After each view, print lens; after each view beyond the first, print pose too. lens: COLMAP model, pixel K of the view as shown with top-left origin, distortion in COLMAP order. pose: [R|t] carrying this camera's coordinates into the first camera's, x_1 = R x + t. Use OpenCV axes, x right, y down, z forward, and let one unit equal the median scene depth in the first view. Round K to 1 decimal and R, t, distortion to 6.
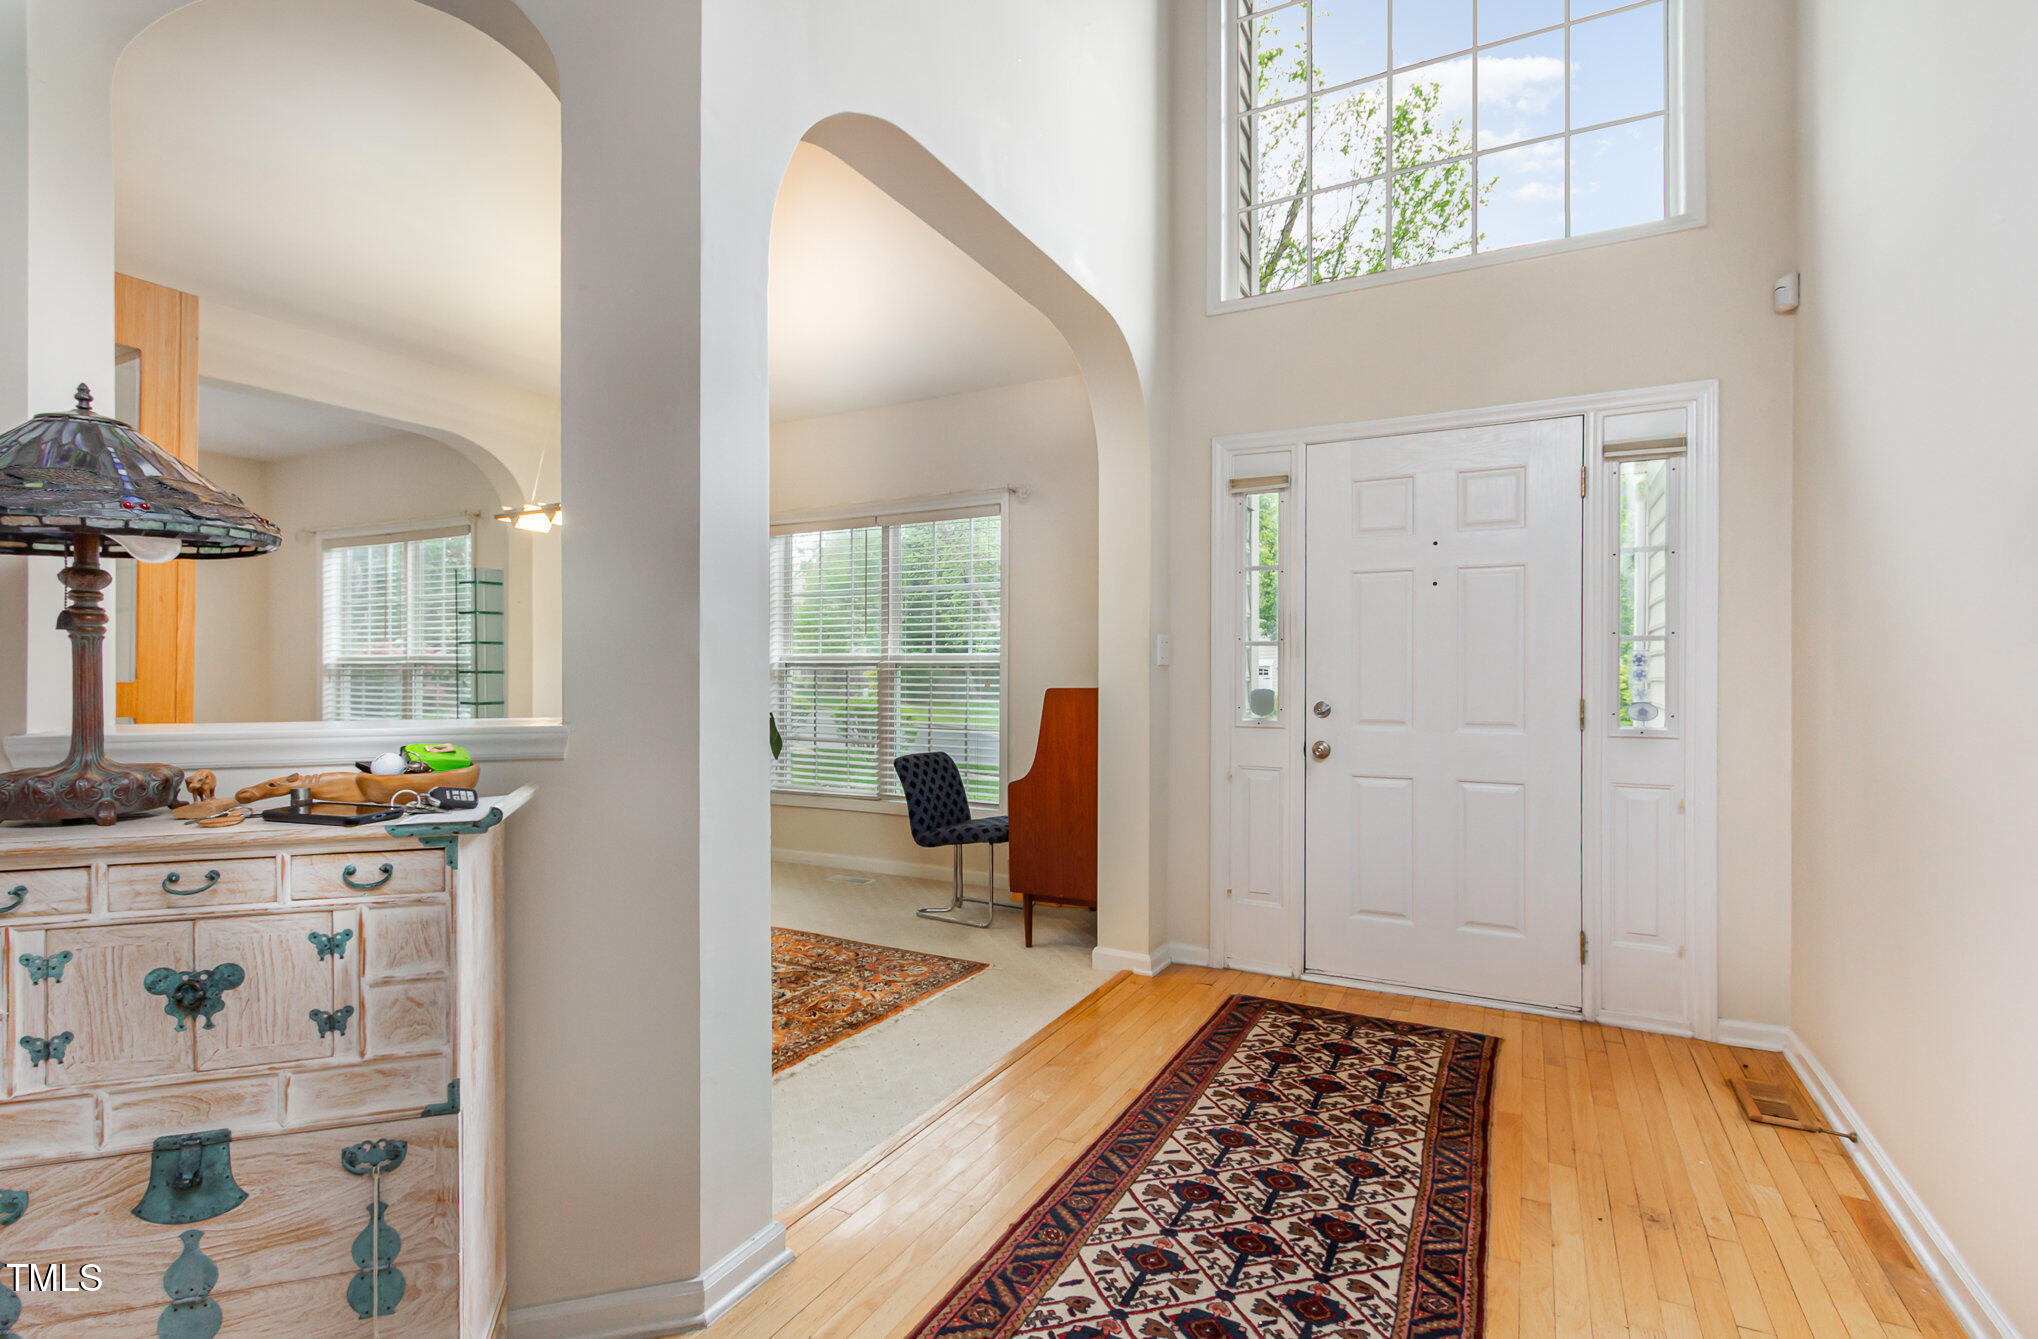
lens RADIAL K [[958.5, 0, 1023.3], [0, 958.5, 680.0], [0, 0, 1]] dist [0.005051, -0.002475]
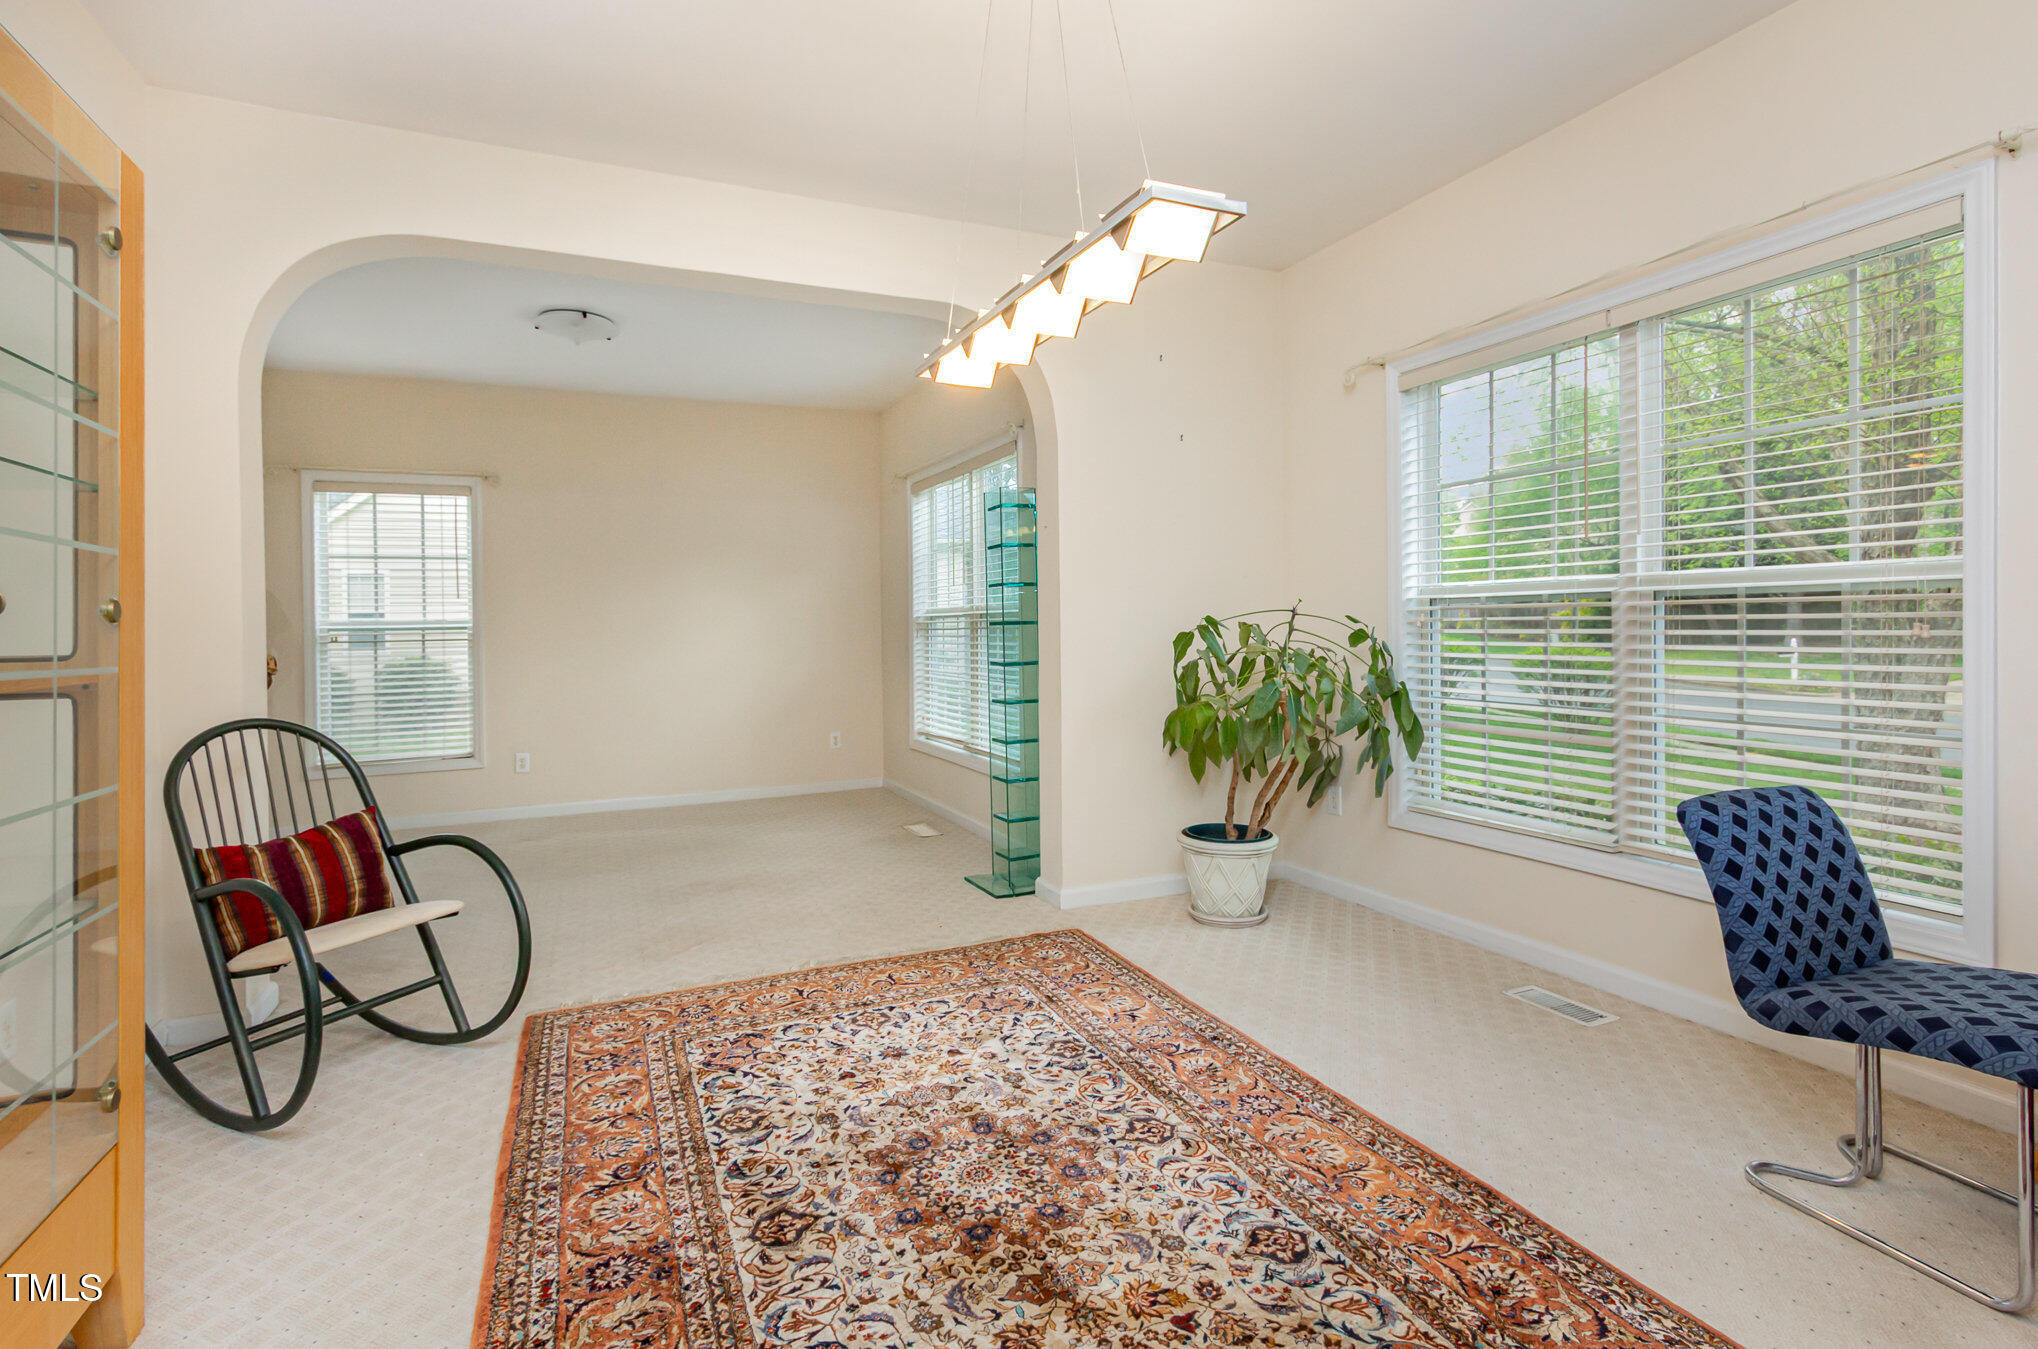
lens RADIAL K [[958.5, 0, 1001.7], [0, 958.5, 636.0], [0, 0, 1]] dist [0.005051, -0.002475]
pose [[0.775862, -0.007482, -0.630858, -0.095645], [0.015604, 0.999851, 0.007333, -0.002689], [0.630710, -0.015533, 0.775863, 0.458025]]
